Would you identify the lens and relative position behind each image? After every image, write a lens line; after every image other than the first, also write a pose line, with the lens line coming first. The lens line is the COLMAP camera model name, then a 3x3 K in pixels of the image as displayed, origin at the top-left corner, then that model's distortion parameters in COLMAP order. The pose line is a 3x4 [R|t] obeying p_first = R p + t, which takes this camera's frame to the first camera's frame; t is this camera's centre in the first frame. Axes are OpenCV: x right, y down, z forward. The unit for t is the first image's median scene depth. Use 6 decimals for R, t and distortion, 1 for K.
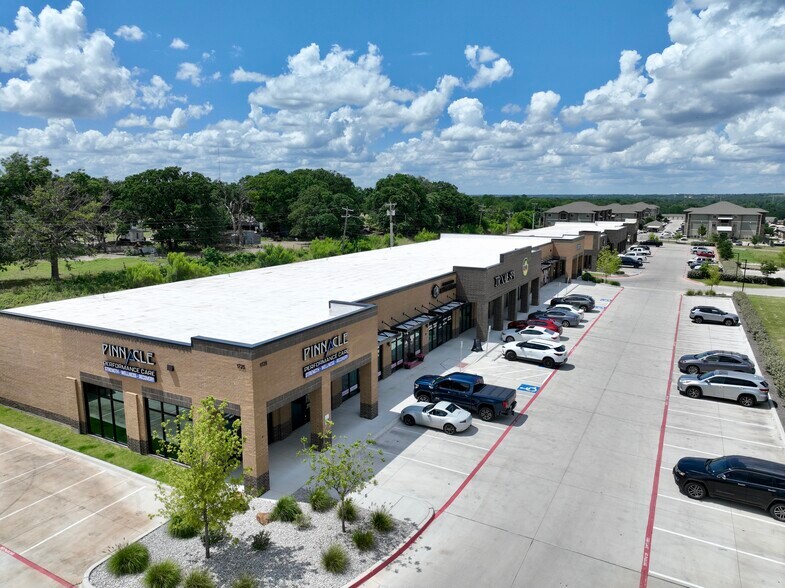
lens RADIAL K [[552.9, 0, 398.1], [0, 552.9, 293.1], [0, 0, 1]] dist [-0.002431, 0.003506]
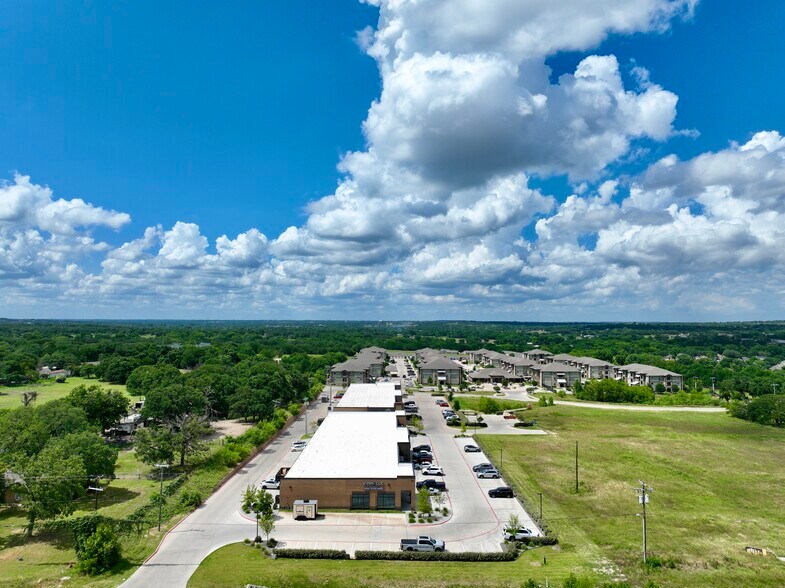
lens RADIAL K [[552.9, 0, 398.1], [0, 552.9, 293.1], [0, 0, 1]] dist [-0.002431, 0.003506]
pose [[0.879019, 0.023355, 0.476214, -1.389991], [0.083666, 0.975745, -0.202289, -0.248536], [-0.469388, 0.217659, 0.855745, -1.704862]]
